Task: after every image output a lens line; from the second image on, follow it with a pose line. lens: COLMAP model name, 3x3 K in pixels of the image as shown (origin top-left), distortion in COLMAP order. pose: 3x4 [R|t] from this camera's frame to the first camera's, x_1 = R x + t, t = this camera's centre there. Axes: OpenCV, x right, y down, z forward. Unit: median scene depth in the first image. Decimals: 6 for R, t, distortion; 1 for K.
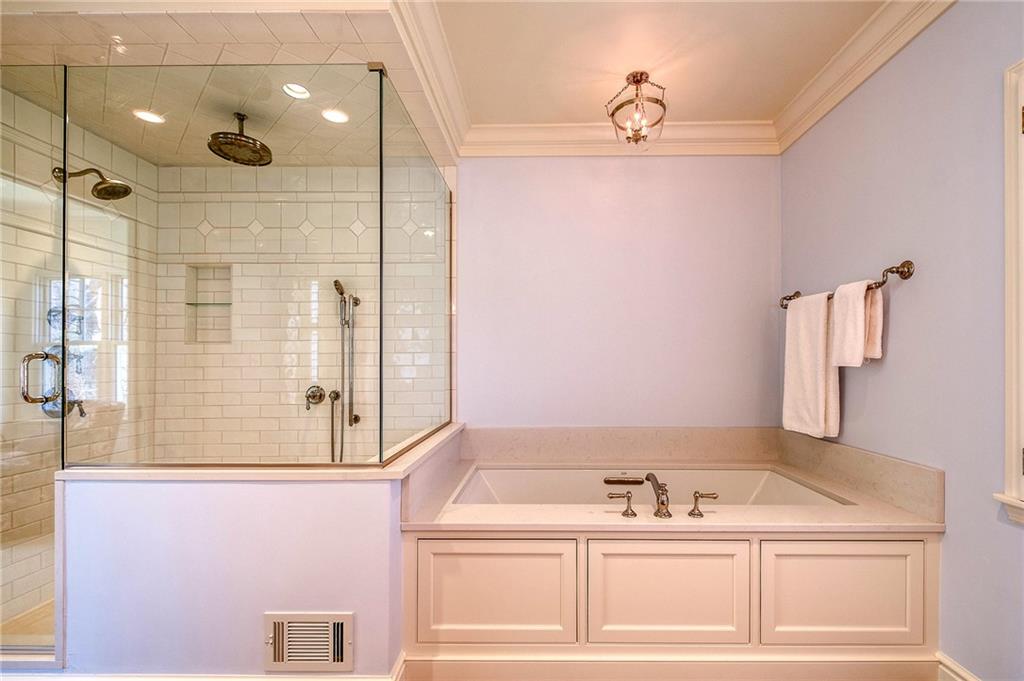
lens RADIAL K [[446.6, 0, 542.0], [0, 446.6, 361.6], [0, 0, 1]] dist [-0.001117, -0.000083]
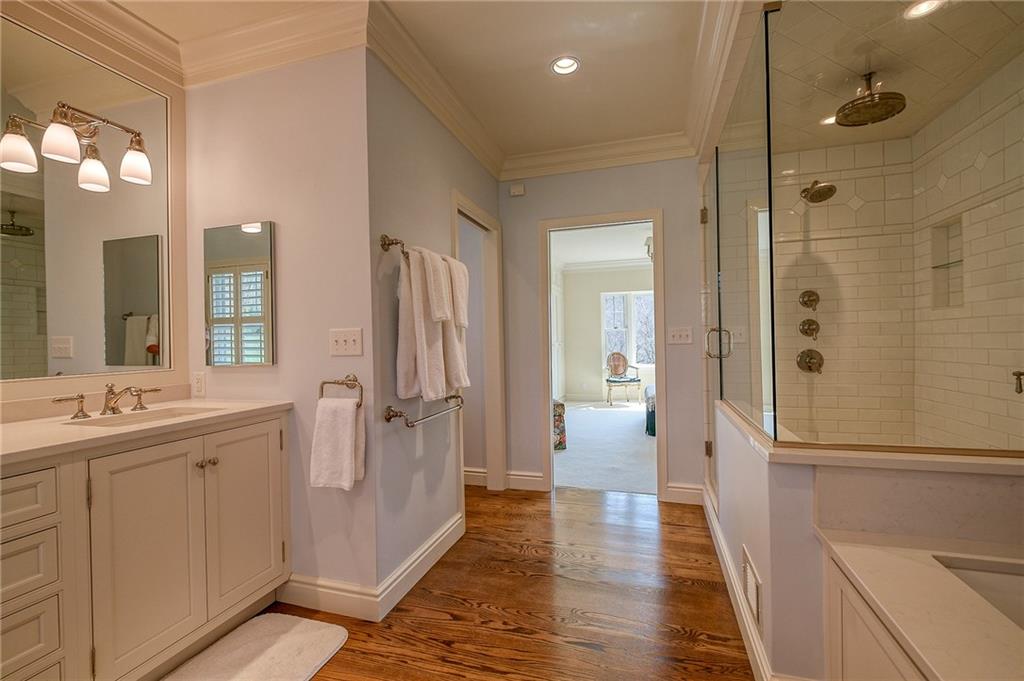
lens RADIAL K [[446.6, 0, 513.8], [0, 446.6, 338.9], [0, 0, 1]] dist [-0.001117, -0.000083]
pose [[-0.284469, 0.008849, -0.958644, 0.375566], [0.018780, 0.999817, 0.003656, 0.001677], [0.958501, -0.016963, -0.284583, 0.415152]]
